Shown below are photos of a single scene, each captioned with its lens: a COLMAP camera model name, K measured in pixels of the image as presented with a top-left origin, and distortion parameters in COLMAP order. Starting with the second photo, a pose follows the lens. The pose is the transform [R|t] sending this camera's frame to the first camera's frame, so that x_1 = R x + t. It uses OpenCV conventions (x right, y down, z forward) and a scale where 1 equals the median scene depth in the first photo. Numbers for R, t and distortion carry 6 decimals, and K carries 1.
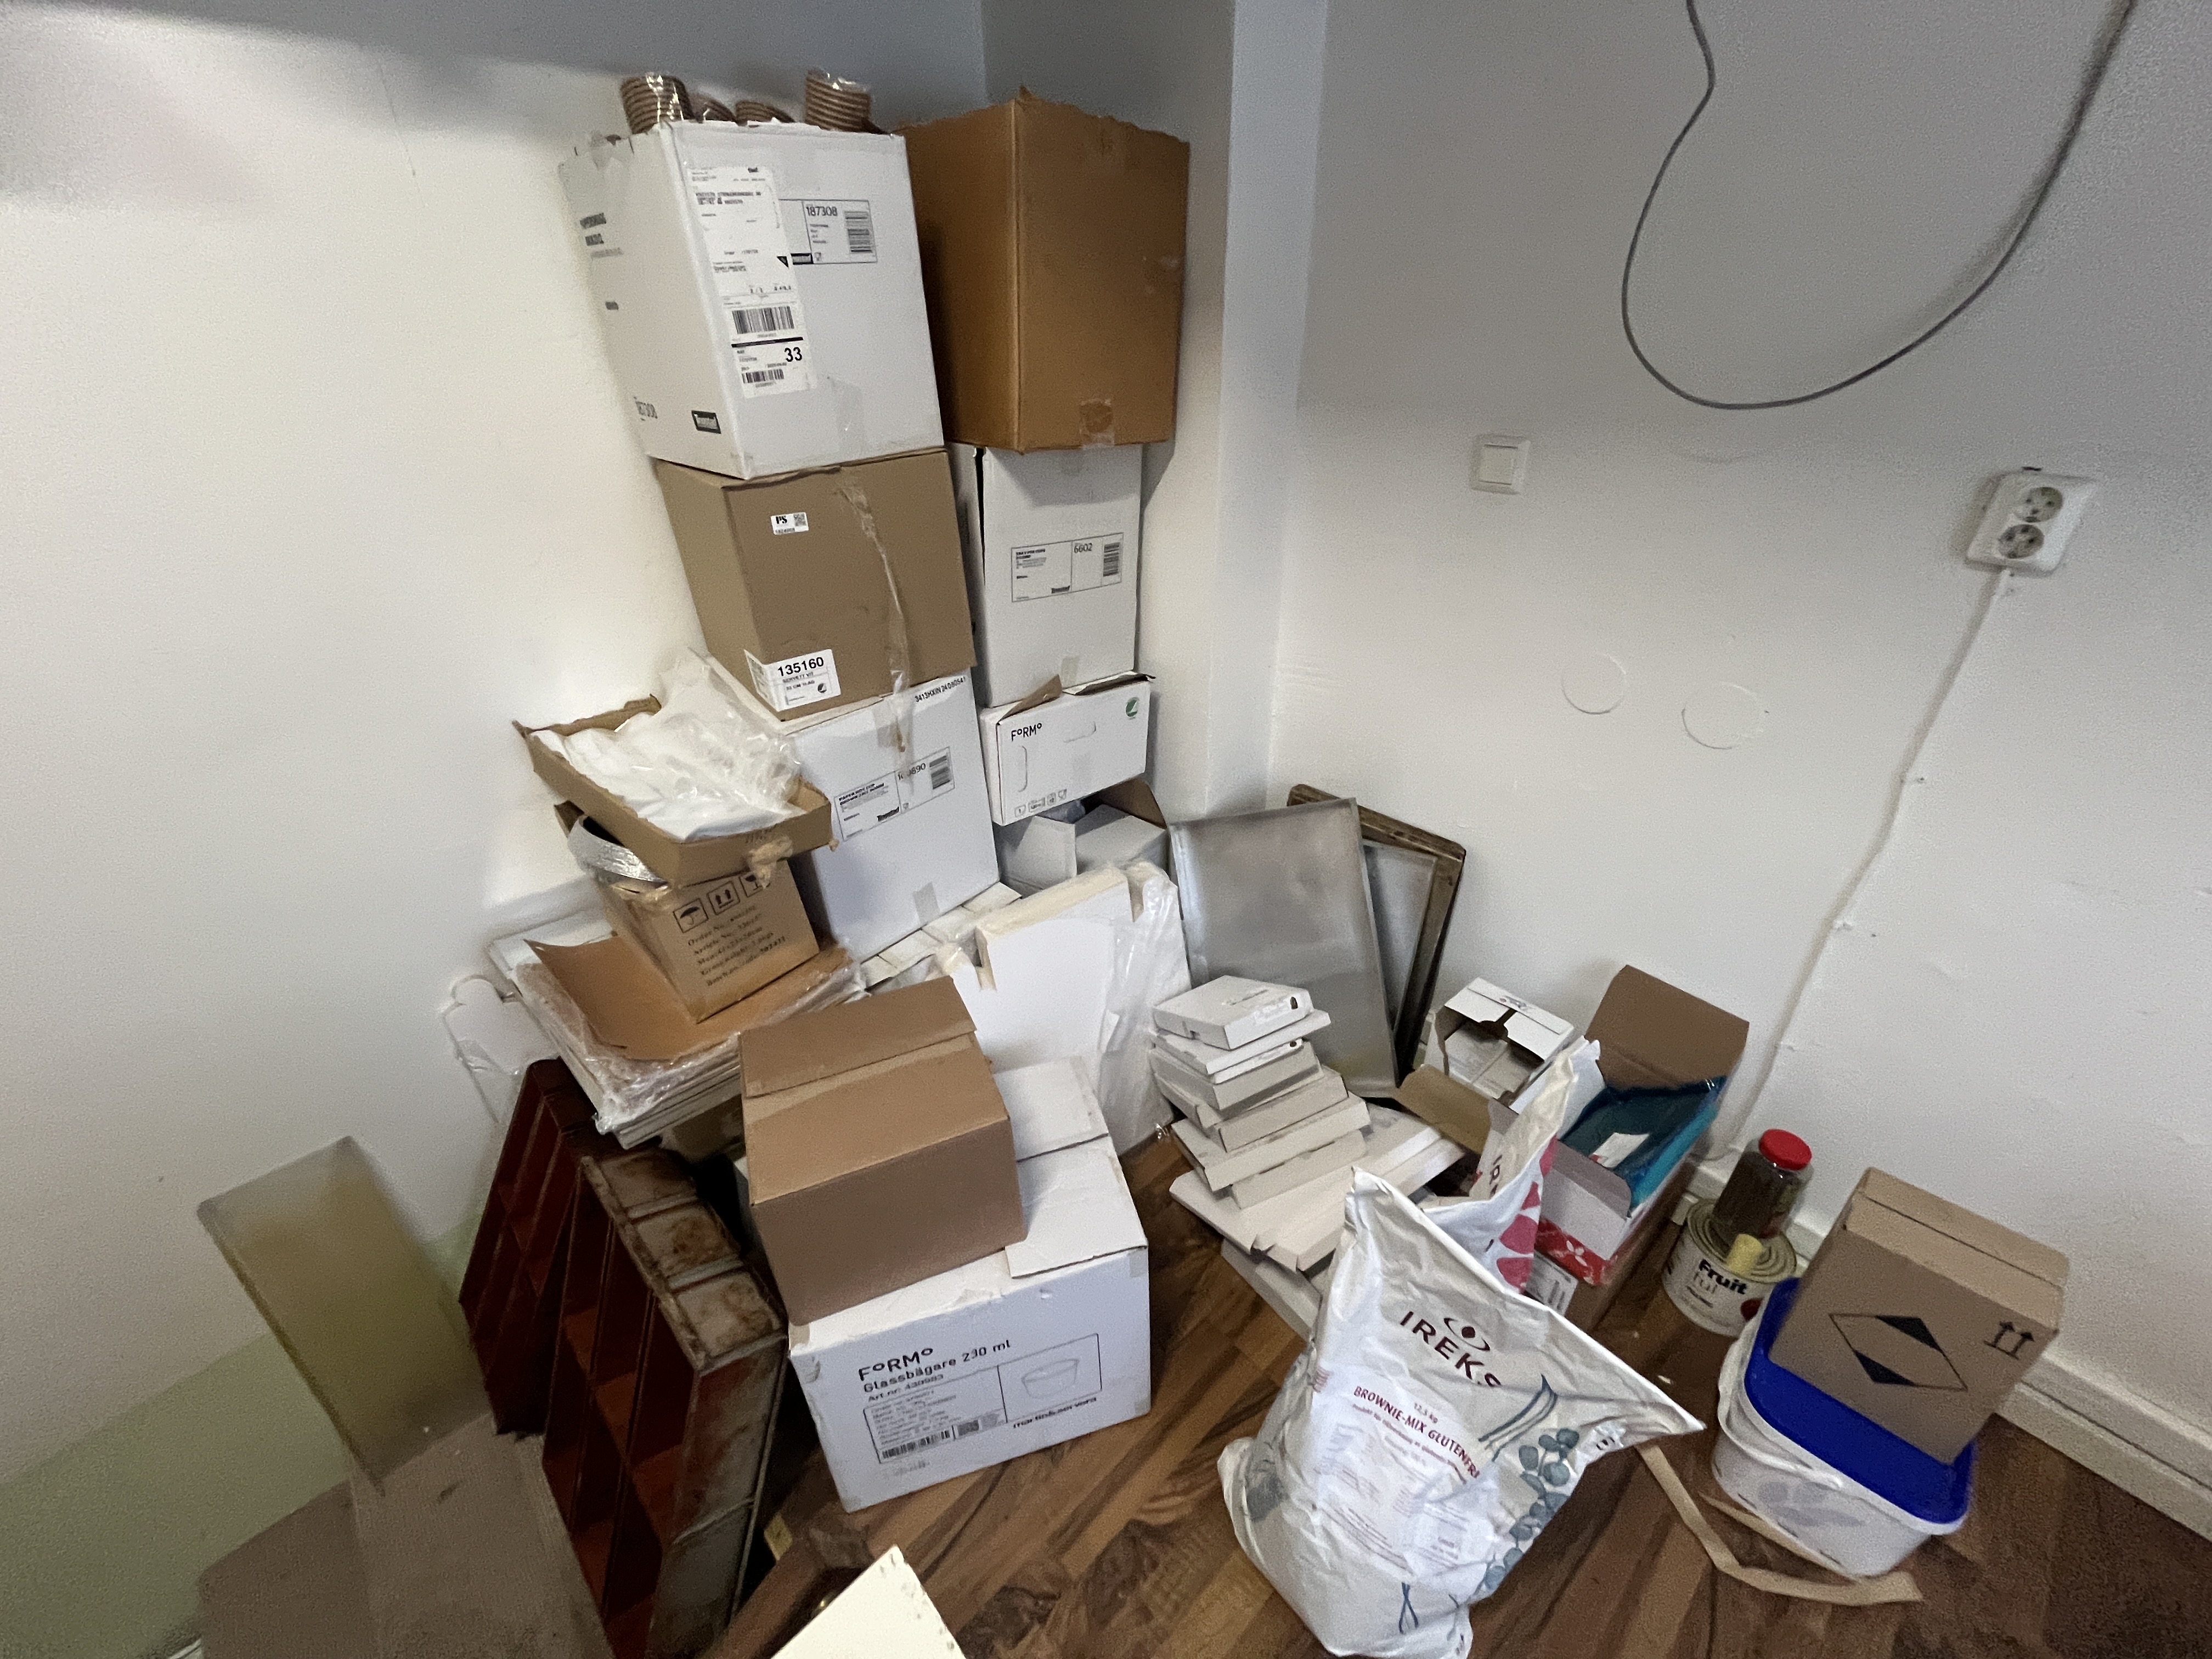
lens RADIAL K [[898.1, 0, 1104.5], [0, 898.1, 827.0], [0, 0, 1]] dist [-0.005563, -0.000369]
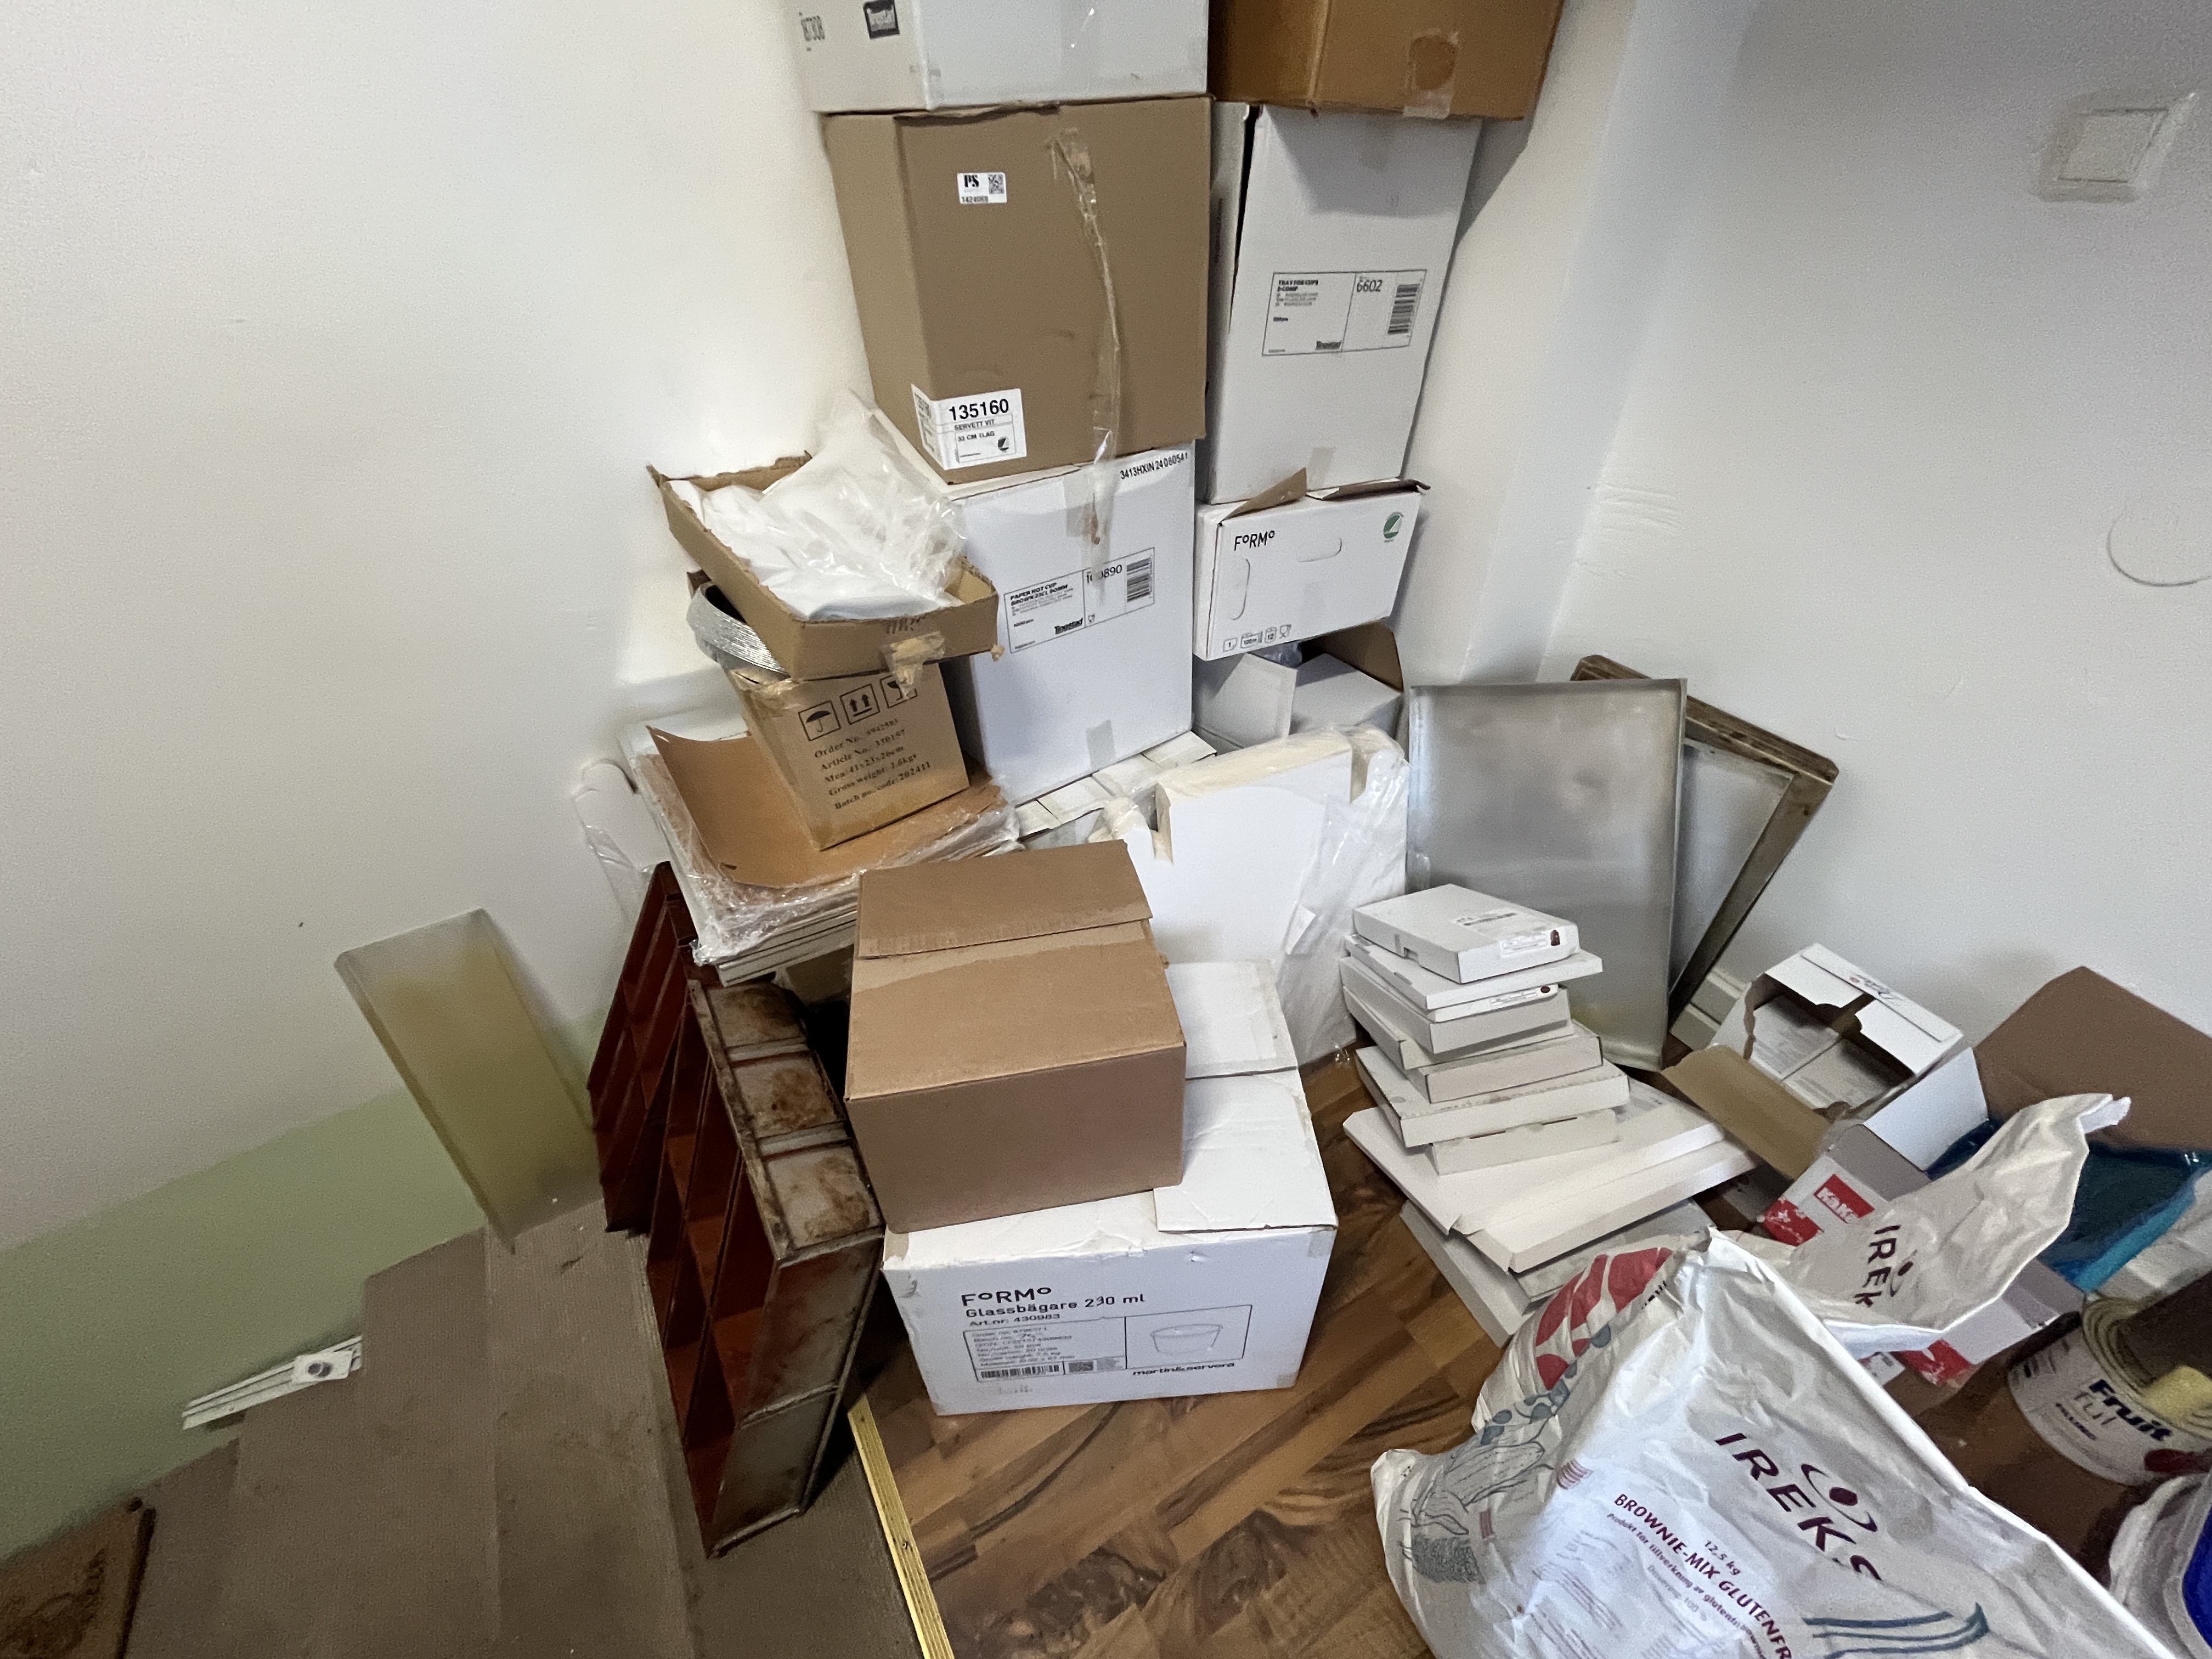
lens RADIAL K [[898.1, 0, 1102.8], [0, 898.1, 829.1], [0, 0, 1]] dist [-0.005563, -0.000369]
pose [[0.975615, 0.145370, -0.164450, -0.063275], [-0.117681, 0.978882, 0.167156, 0.028439], [0.185276, -0.143727, 0.972119, 0.240911]]
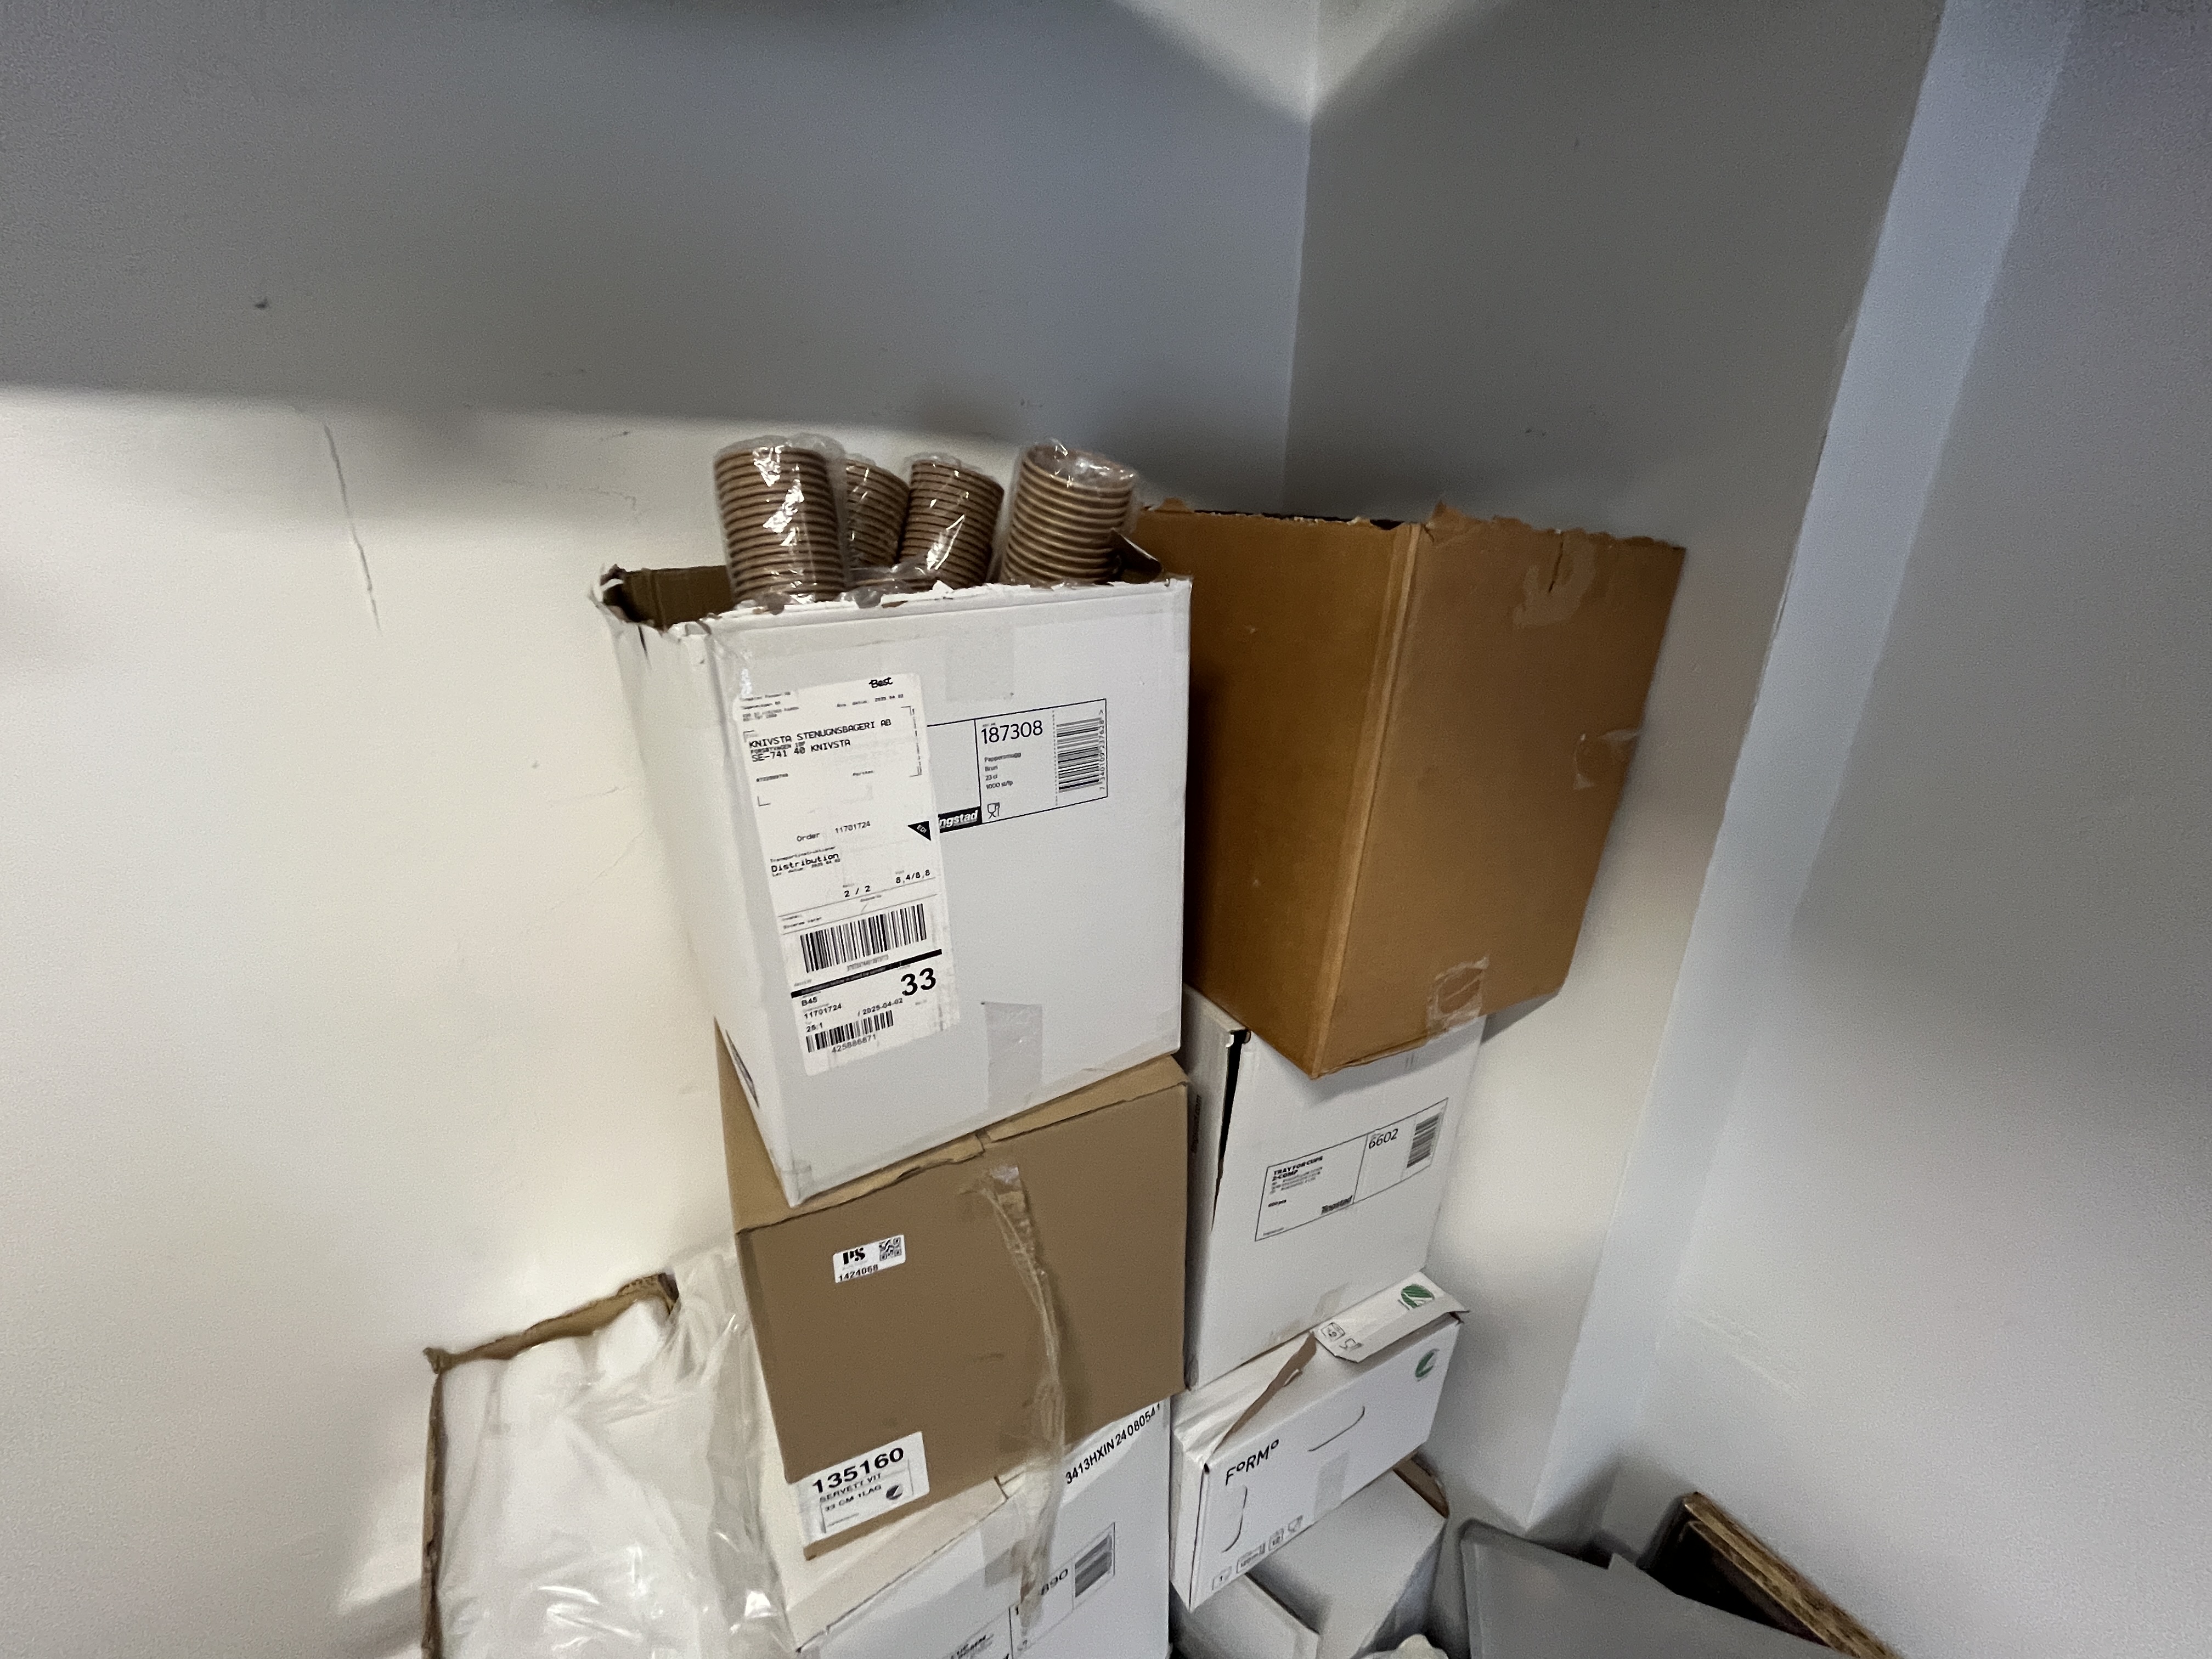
lens RADIAL K [[898.1, 0, 1106.0], [0, 898.1, 825.9], [0, 0, 1]] dist [-0.005563, -0.000369]
pose [[0.980543, 0.105169, -0.165756, -0.154782], [-0.129638, 0.980981, -0.144466, -0.498040], [0.147410, 0.163143, 0.975528, 0.464432]]
